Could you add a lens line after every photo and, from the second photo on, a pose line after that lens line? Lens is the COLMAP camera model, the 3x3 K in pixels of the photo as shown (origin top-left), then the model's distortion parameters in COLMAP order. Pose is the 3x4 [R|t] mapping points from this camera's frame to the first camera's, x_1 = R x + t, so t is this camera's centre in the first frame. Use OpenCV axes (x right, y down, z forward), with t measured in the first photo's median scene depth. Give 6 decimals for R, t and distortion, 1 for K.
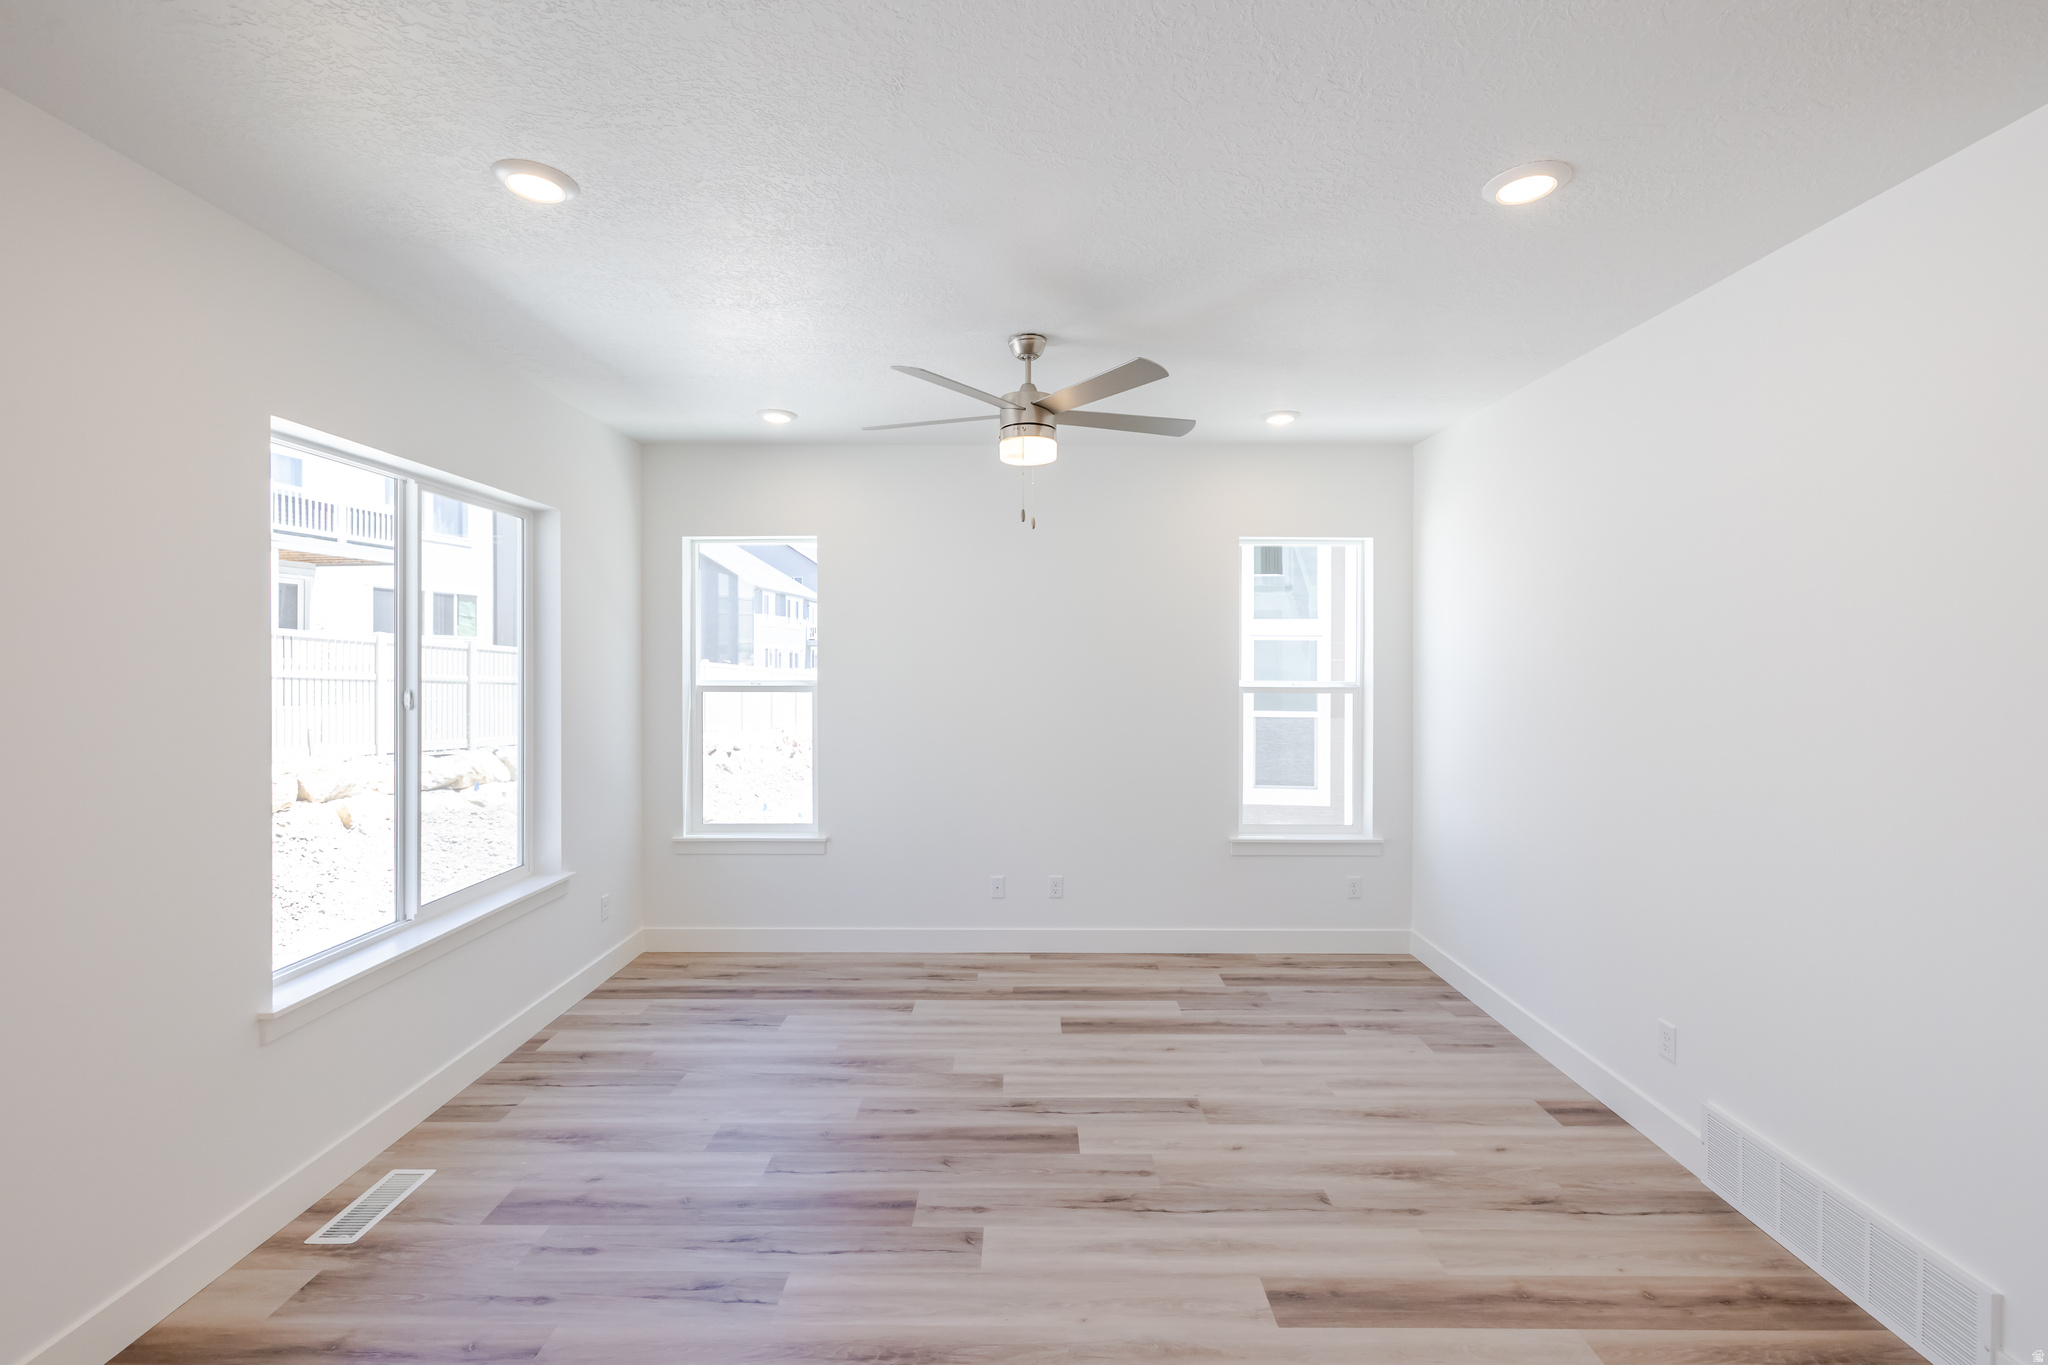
lens RADIAL K [[875.8, 0, 1021.9], [0, 875.8, 668.5], [0, 0, 1]] dist [0.003209, -0.000416]
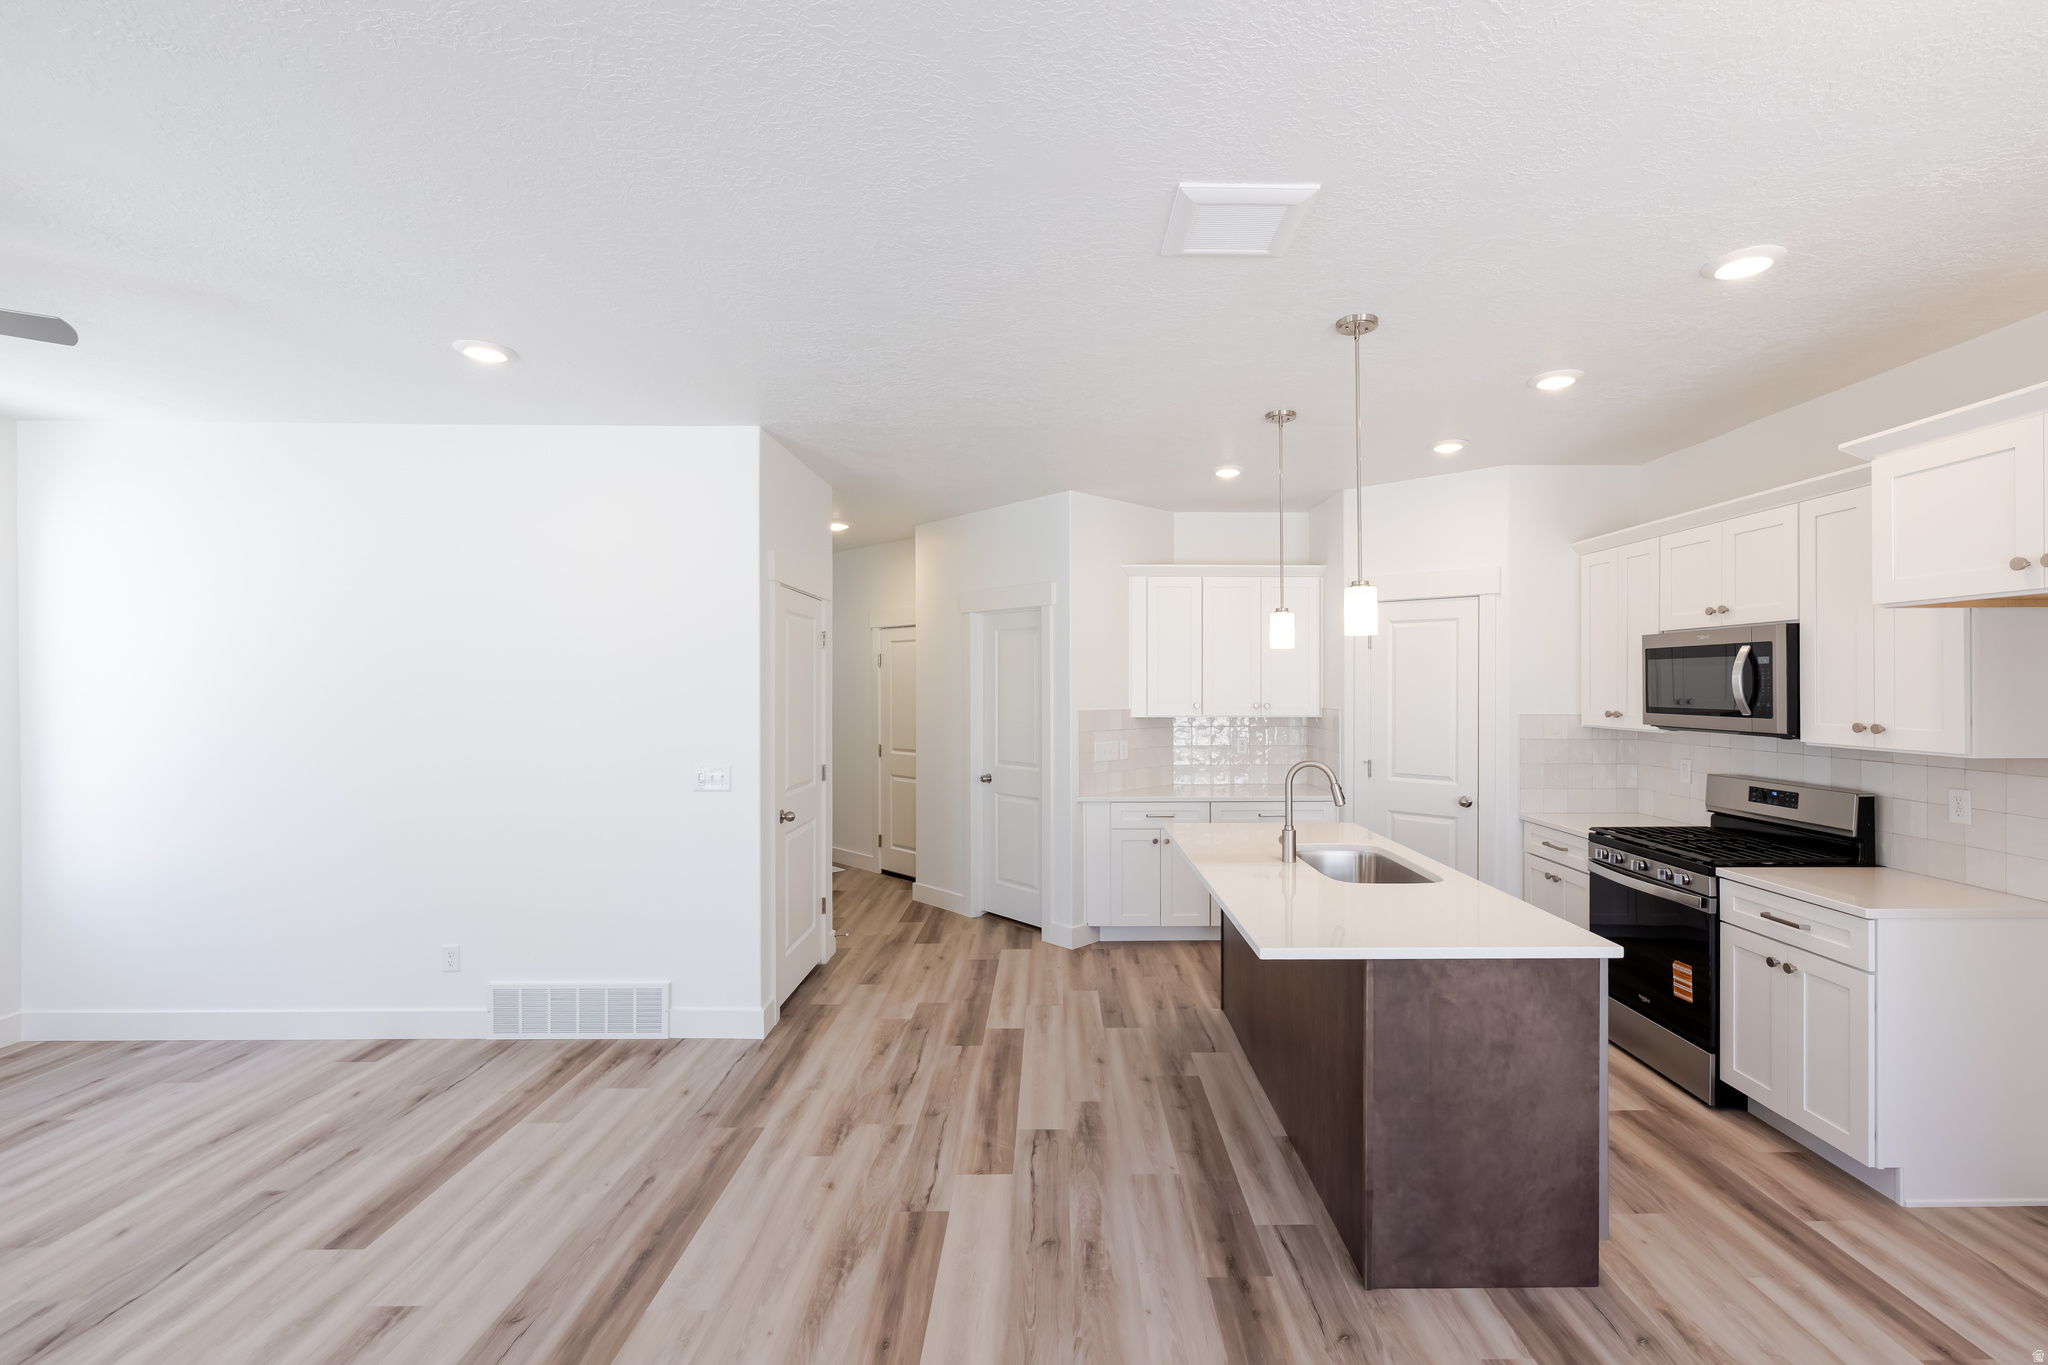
lens RADIAL K [[885.3, 0, 1066.2], [0, 885.3, 690.6], [0, 0, 1]] dist [0.002519, 0.000510]
pose [[-0.015979, -0.010792, 0.999814, -0.653471], [0.013547, 0.999848, 0.011009, 0.001539], [-0.999781, 0.013720, -0.015831, 0.048974]]
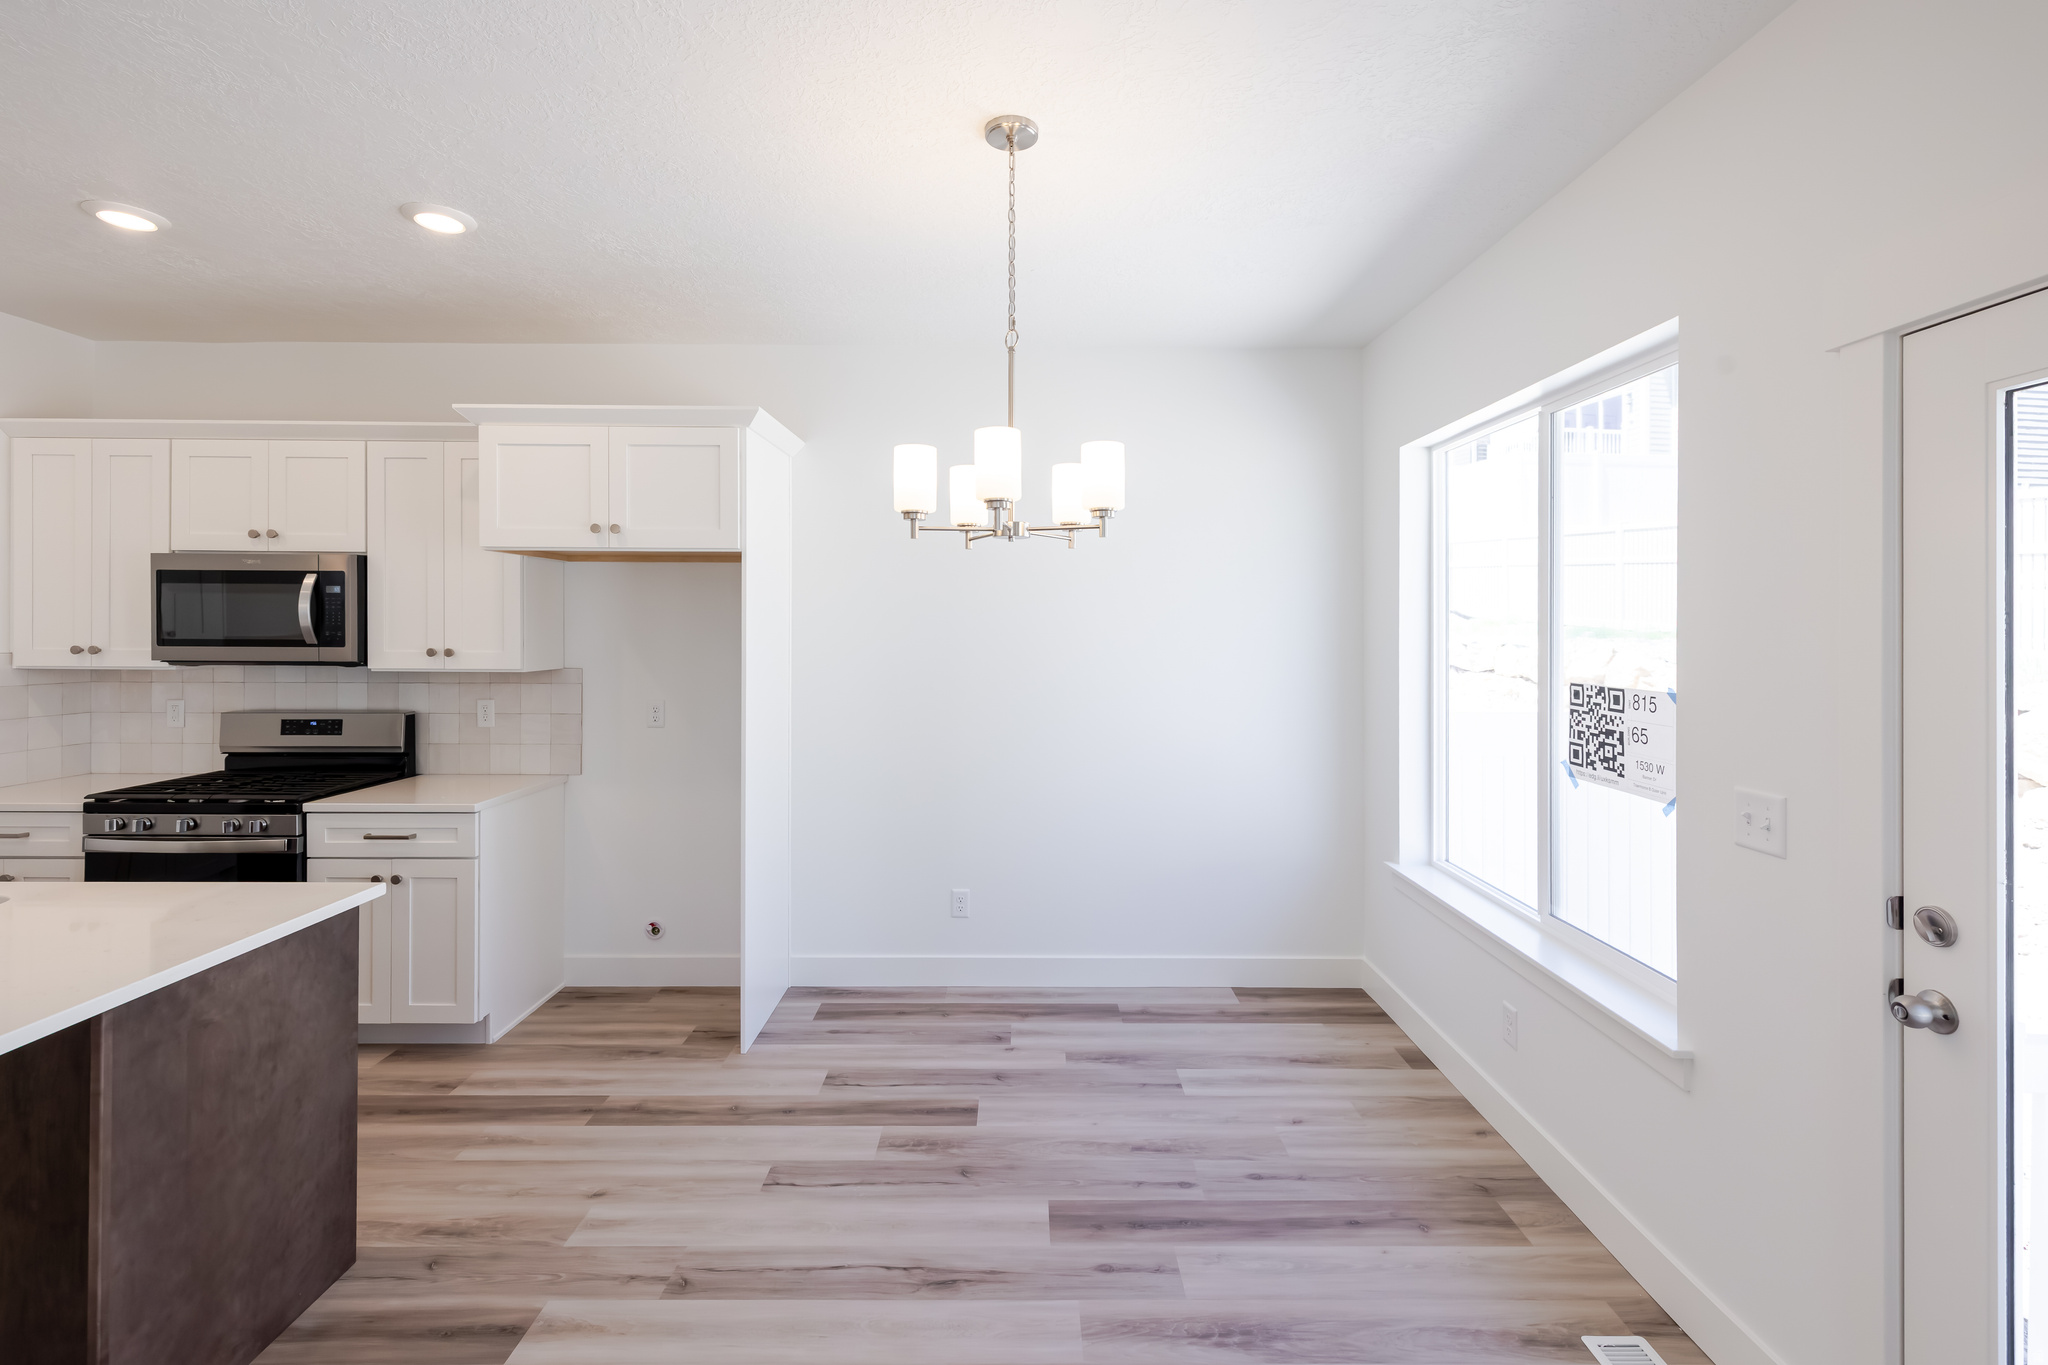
lens RADIAL K [[903.5, 0, 1032.2], [0, 903.5, 615.2], [0, 0, 1]] dist [0.003391, -0.000114]
pose [[-0.999893, -0.010661, -0.010010, -0.410417], [-0.010658, 0.999943, -0.000307, 0.011810], [0.010013, -0.000200, -0.999950, 0.327380]]
